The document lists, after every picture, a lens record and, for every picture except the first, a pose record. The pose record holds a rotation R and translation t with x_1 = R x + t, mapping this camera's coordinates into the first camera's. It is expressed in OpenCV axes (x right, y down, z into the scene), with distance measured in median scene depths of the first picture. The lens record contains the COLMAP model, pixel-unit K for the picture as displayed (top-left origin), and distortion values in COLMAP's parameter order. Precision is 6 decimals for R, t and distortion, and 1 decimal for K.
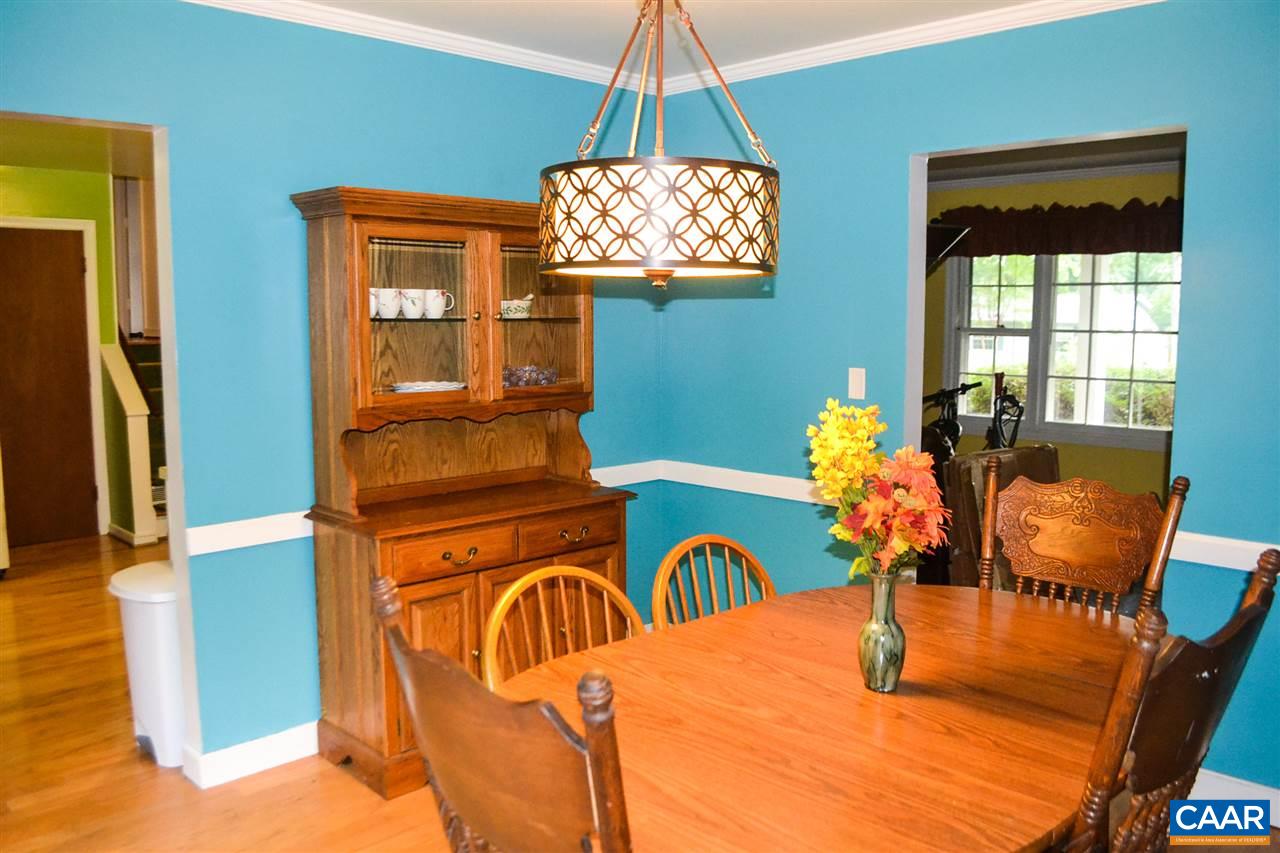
lens RADIAL K [[1020.9, 0, 632.9], [0, 1020.9, 430.8], [0, 0, 1]] dist [-0.093007, 0.018566]
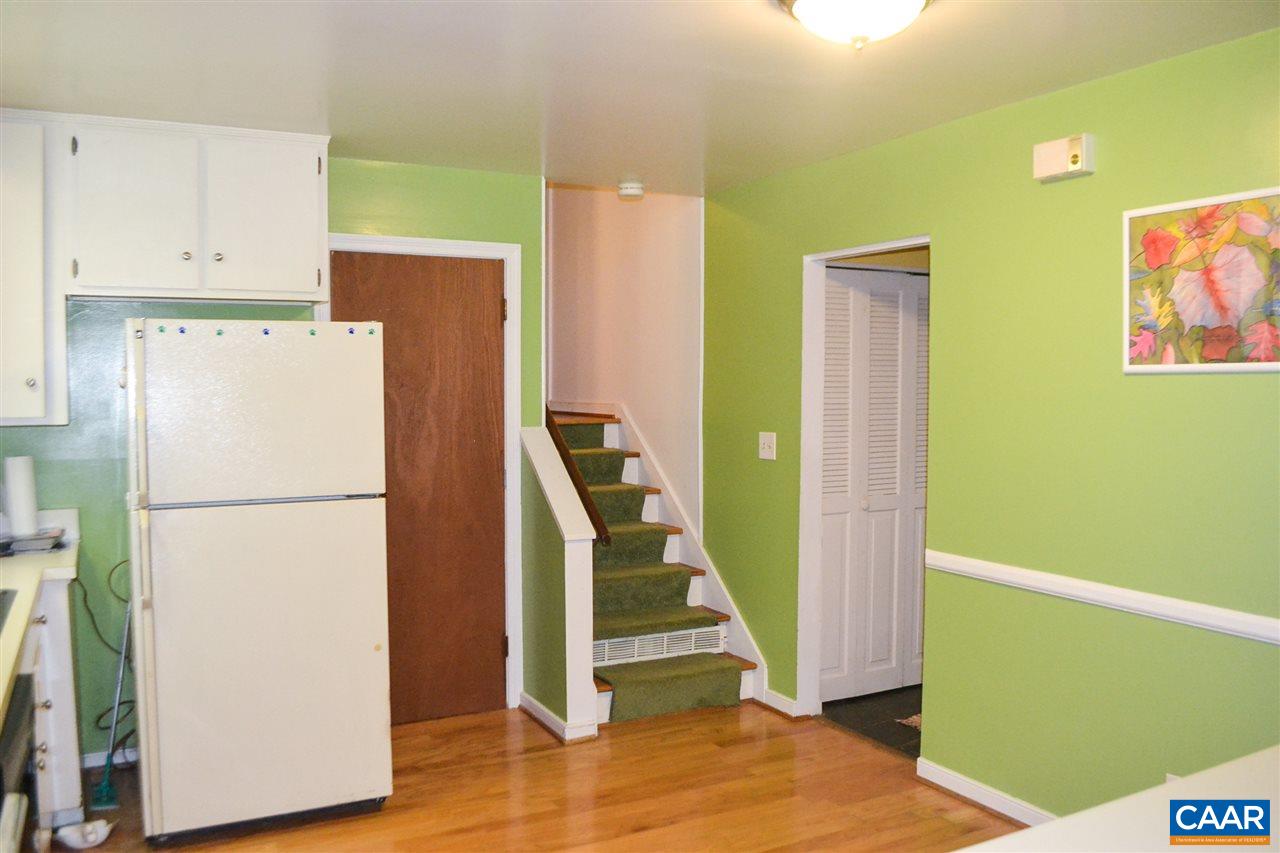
lens RADIAL K [[1020.9, 0, 643.7], [0, 1020.9, 428.7], [0, 0, 1]] dist [-0.093007, 0.018566]
pose [[0.958183, 0.007067, -0.286070, -0.265009], [-0.028262, 0.997144, -0.070031, -0.041360], [0.284759, 0.075188, 0.955646, 0.372573]]
